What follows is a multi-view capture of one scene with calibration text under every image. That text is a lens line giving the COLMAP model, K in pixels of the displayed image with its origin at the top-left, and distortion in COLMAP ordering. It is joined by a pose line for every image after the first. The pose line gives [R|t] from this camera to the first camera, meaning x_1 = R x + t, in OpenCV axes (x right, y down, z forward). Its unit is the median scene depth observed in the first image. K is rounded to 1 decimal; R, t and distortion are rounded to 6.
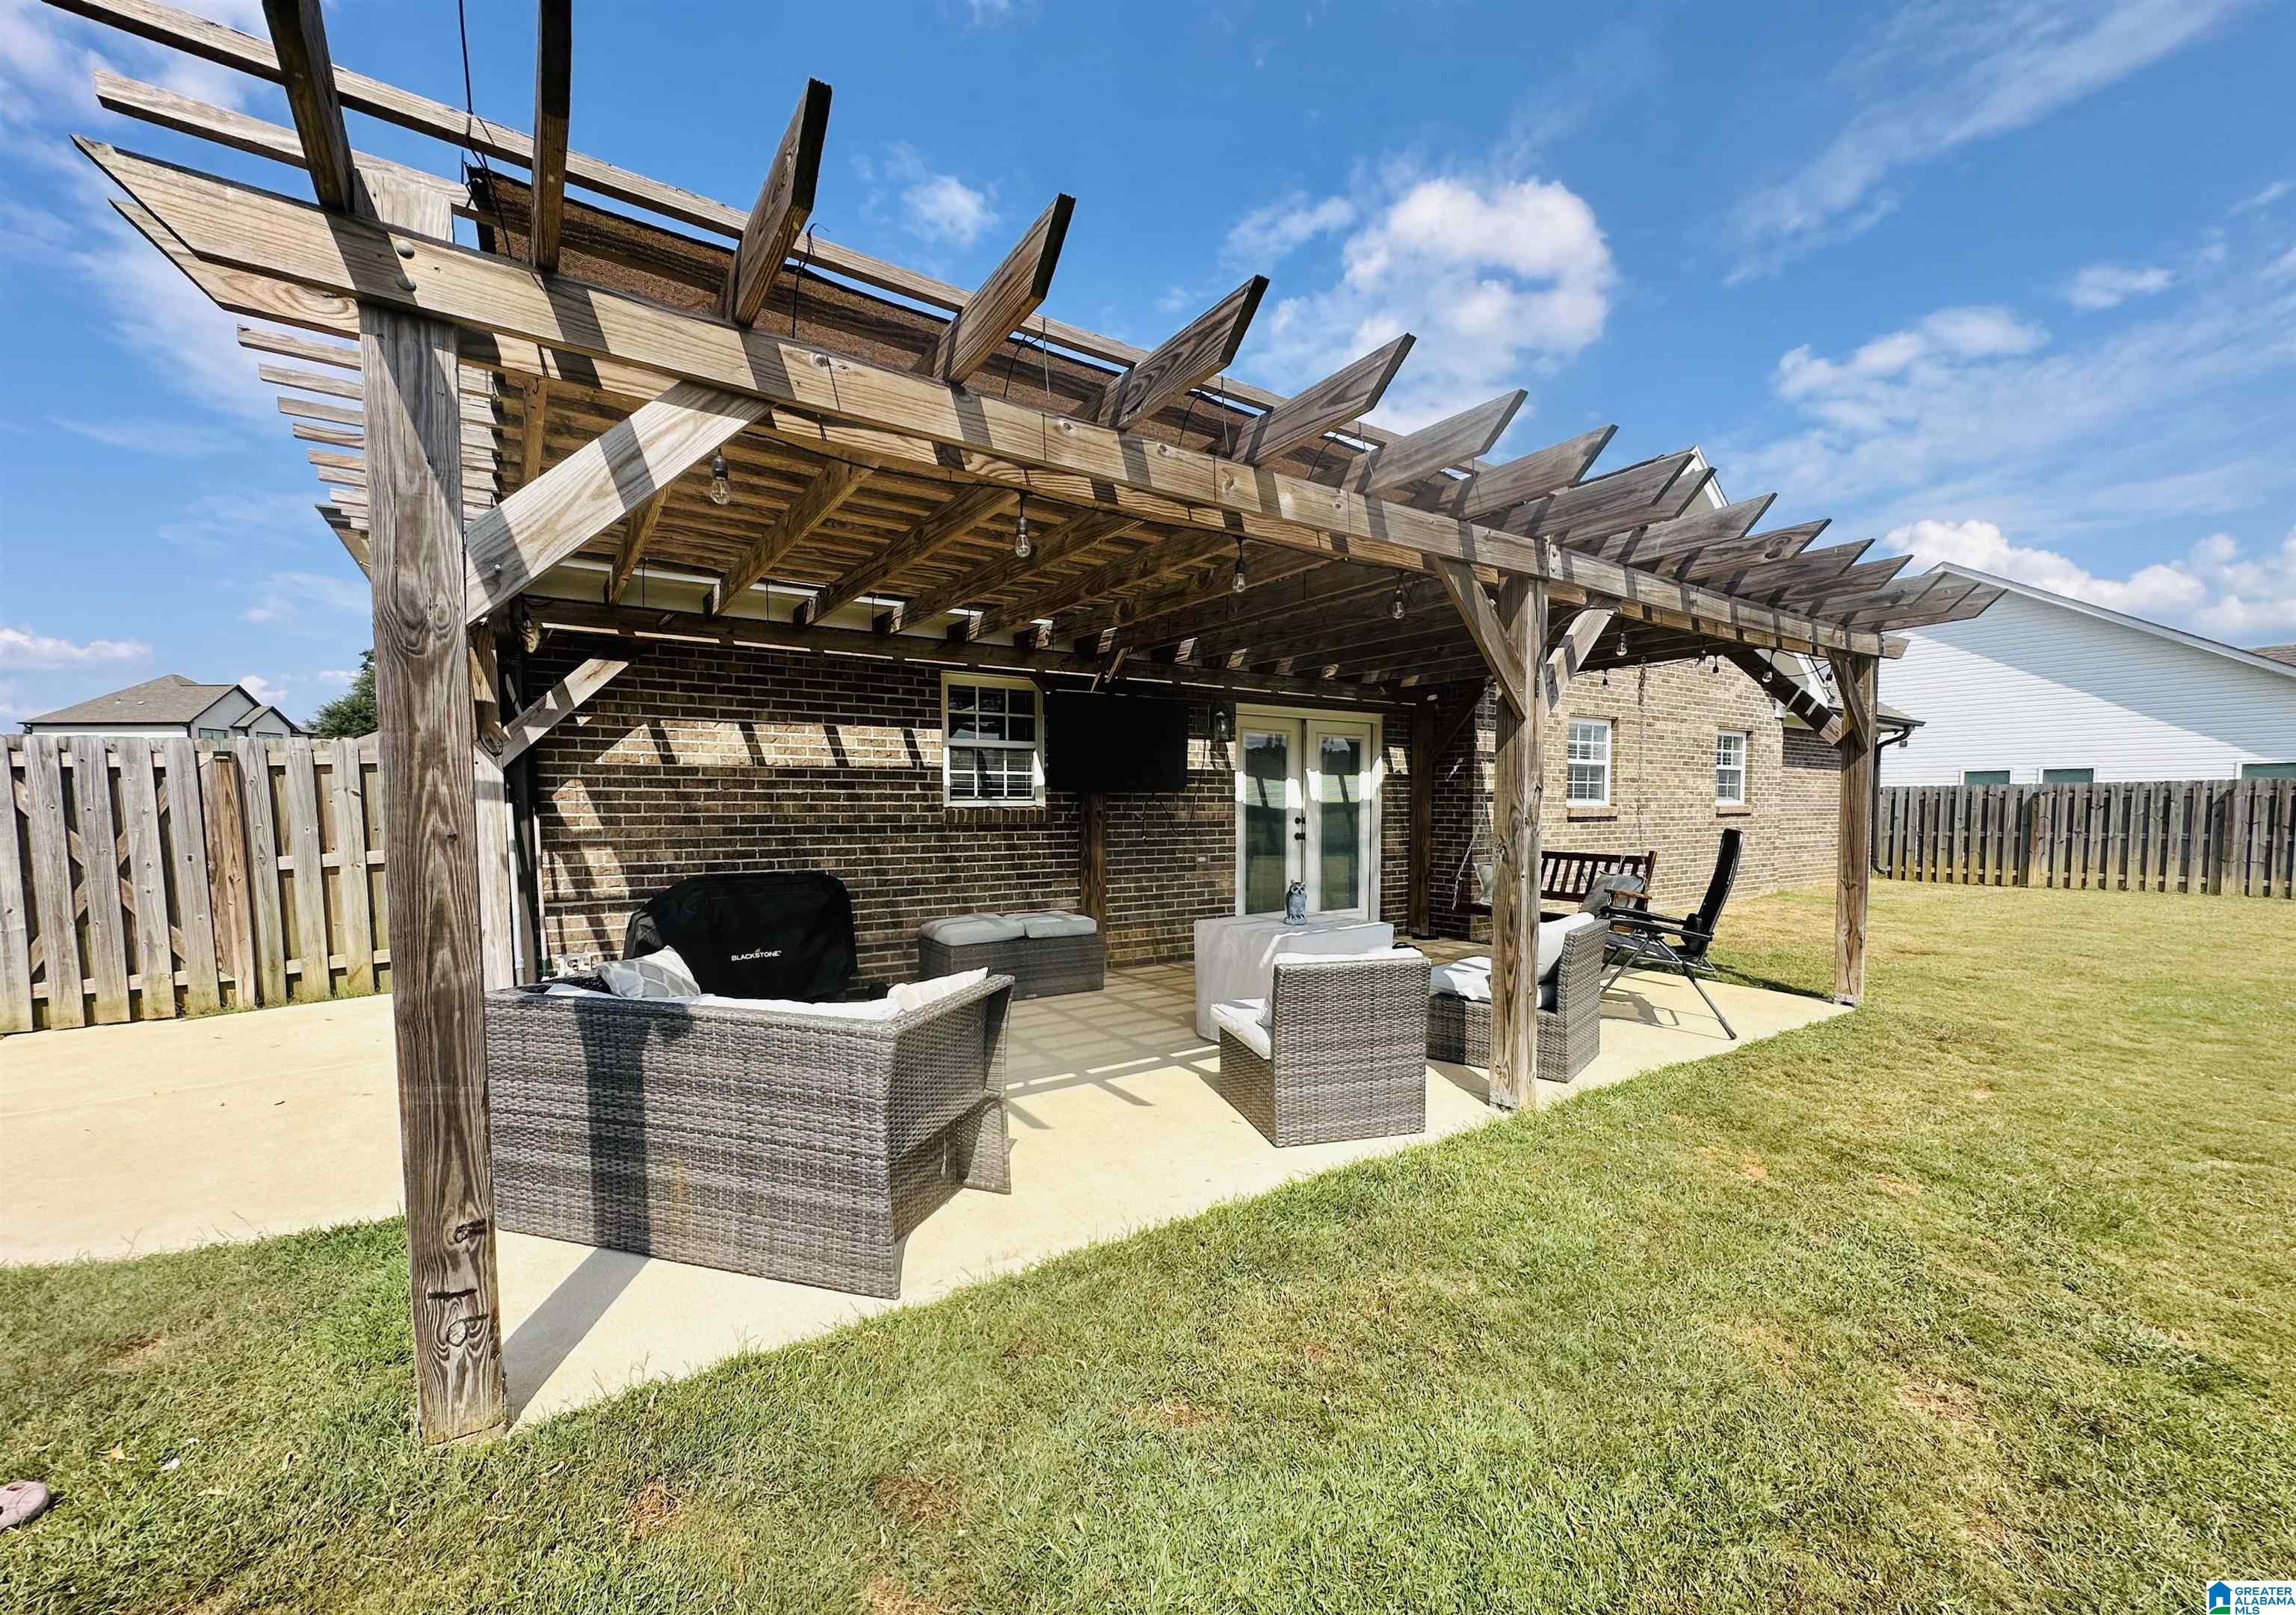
lens RADIAL K [[911.0, 0, 1138.3], [0, 911.0, 874.7], [0, 0, 1]] dist [-0.002860, -0.000518]
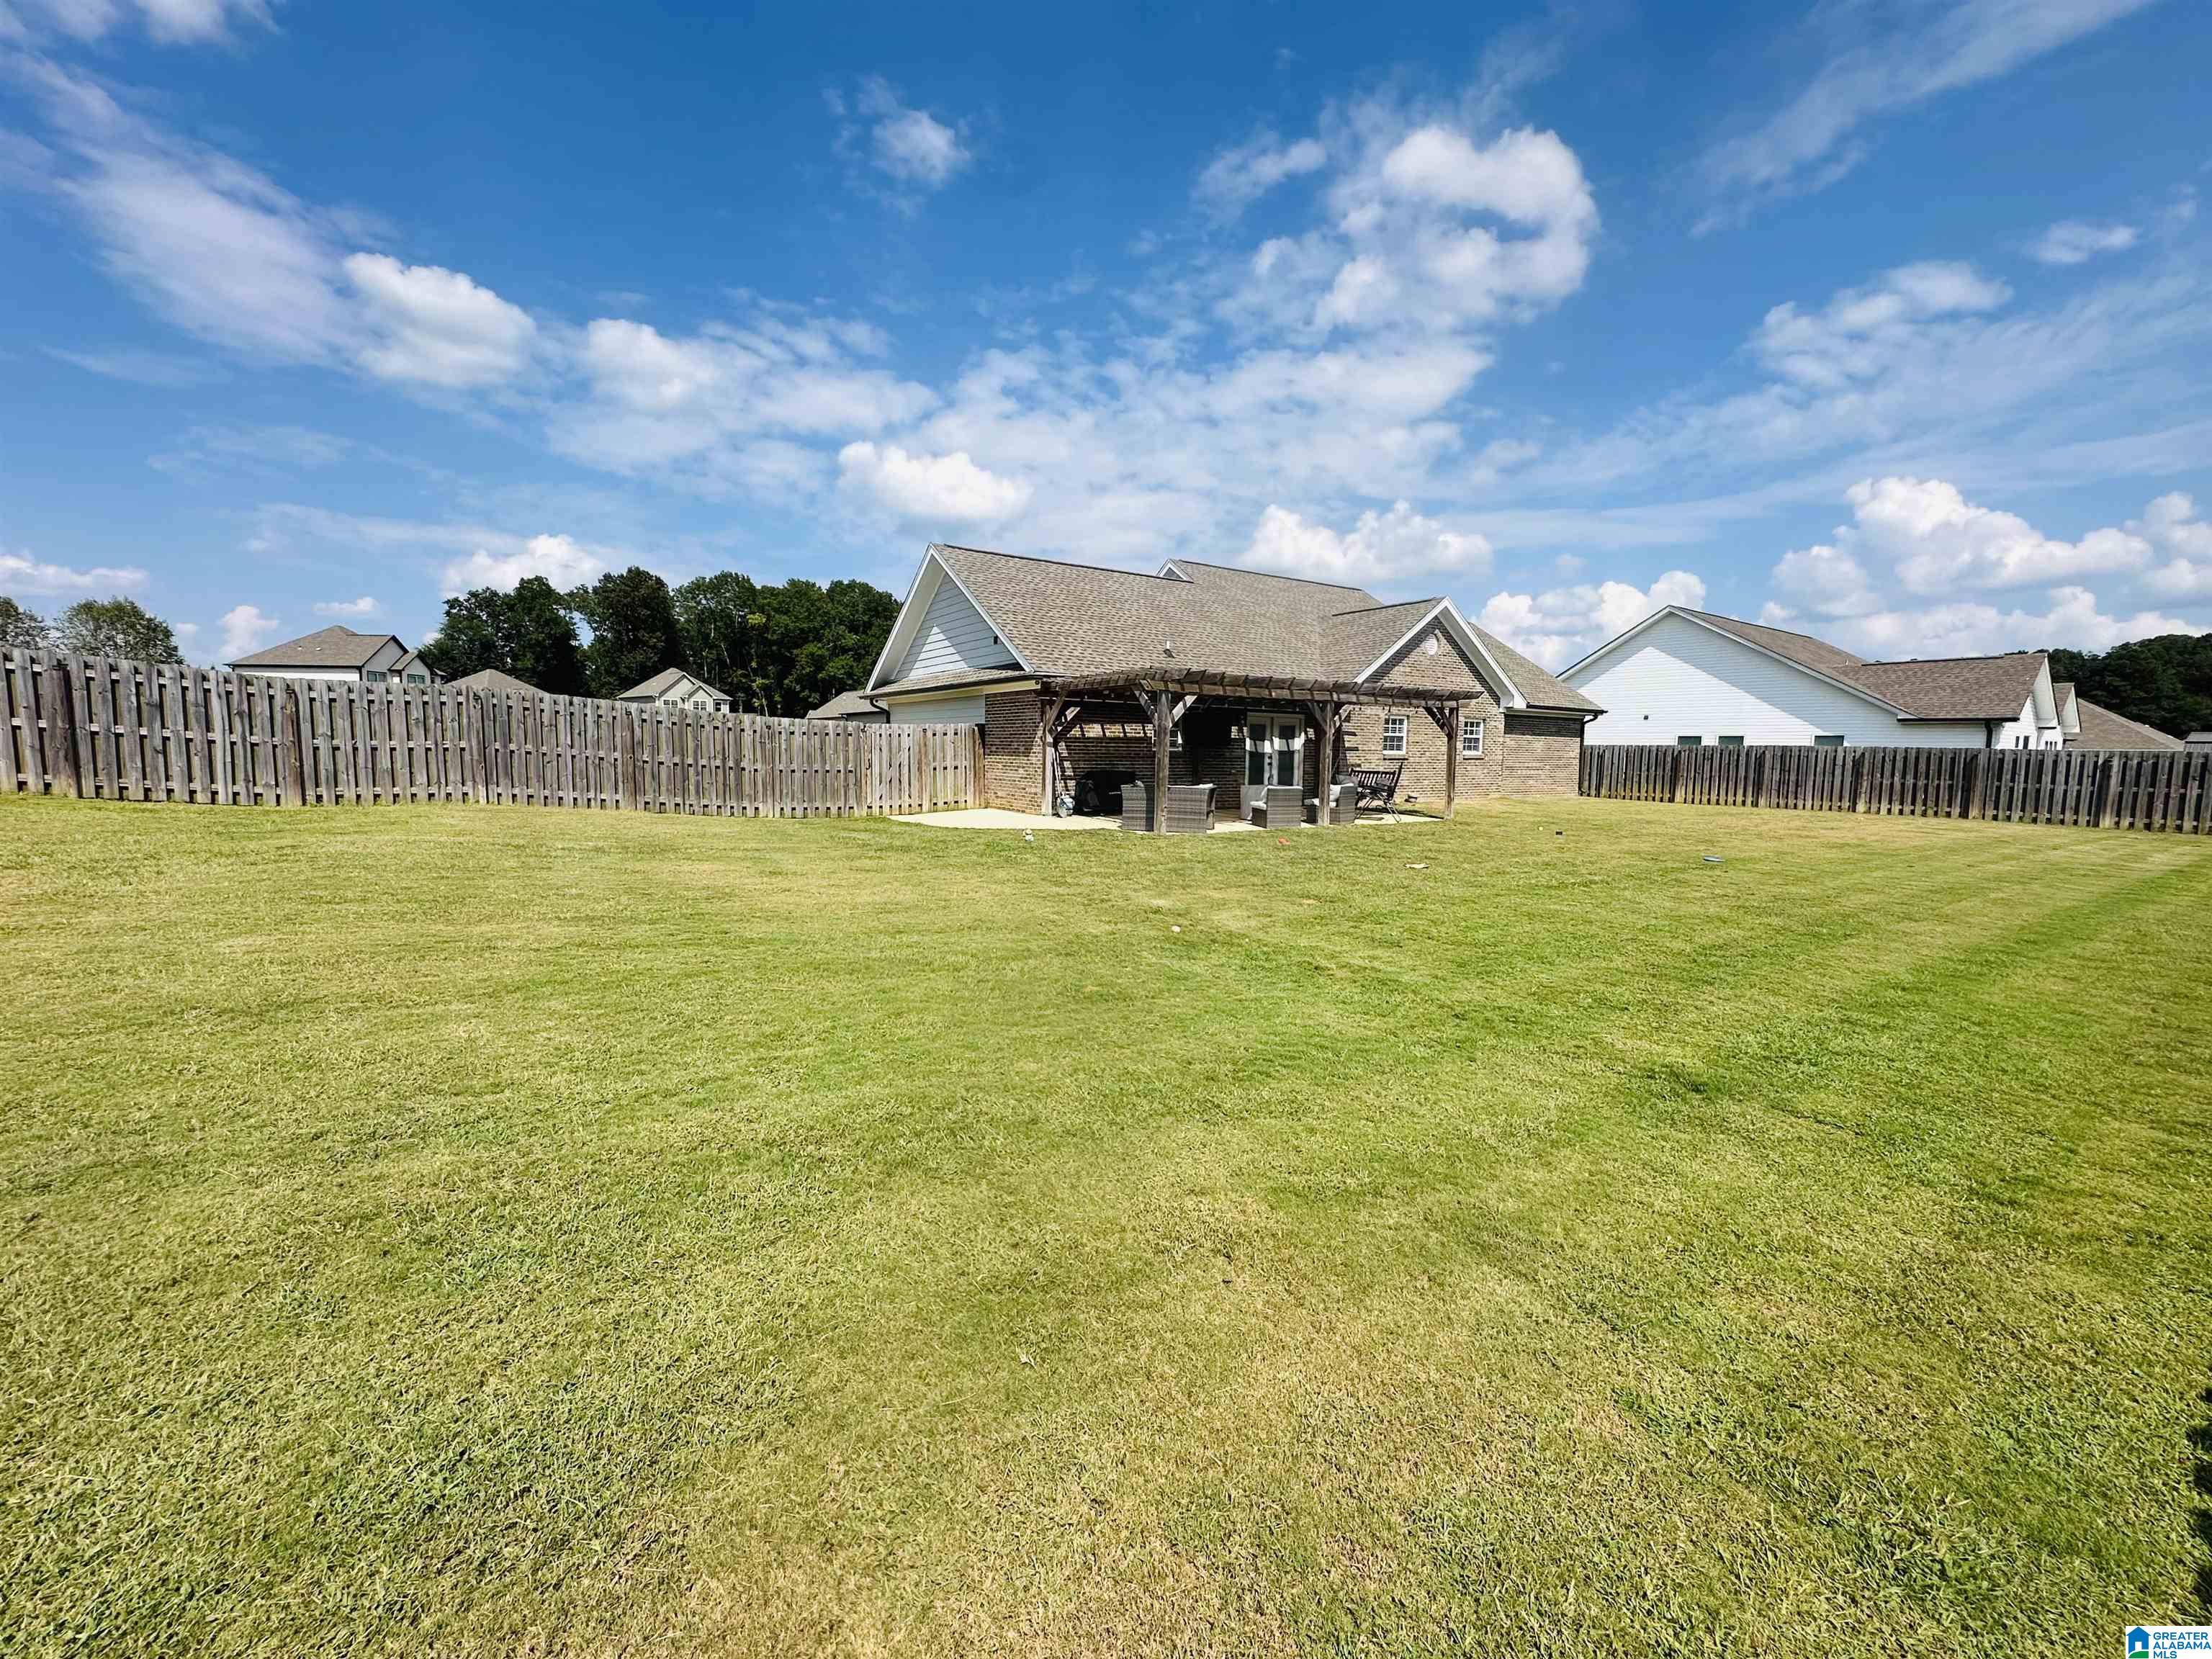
lens RADIAL K [[891.5, 0, 1109.1], [0, 891.5, 832.5], [0, 0, 1]] dist [-0.006131, 0.000102]
pose [[0.999823, 0.015868, 0.010098, -0.248693], [-0.016081, 0.999644, 0.021294, 0.088104], [-0.009757, -0.021452, 0.999722, -1.256424]]
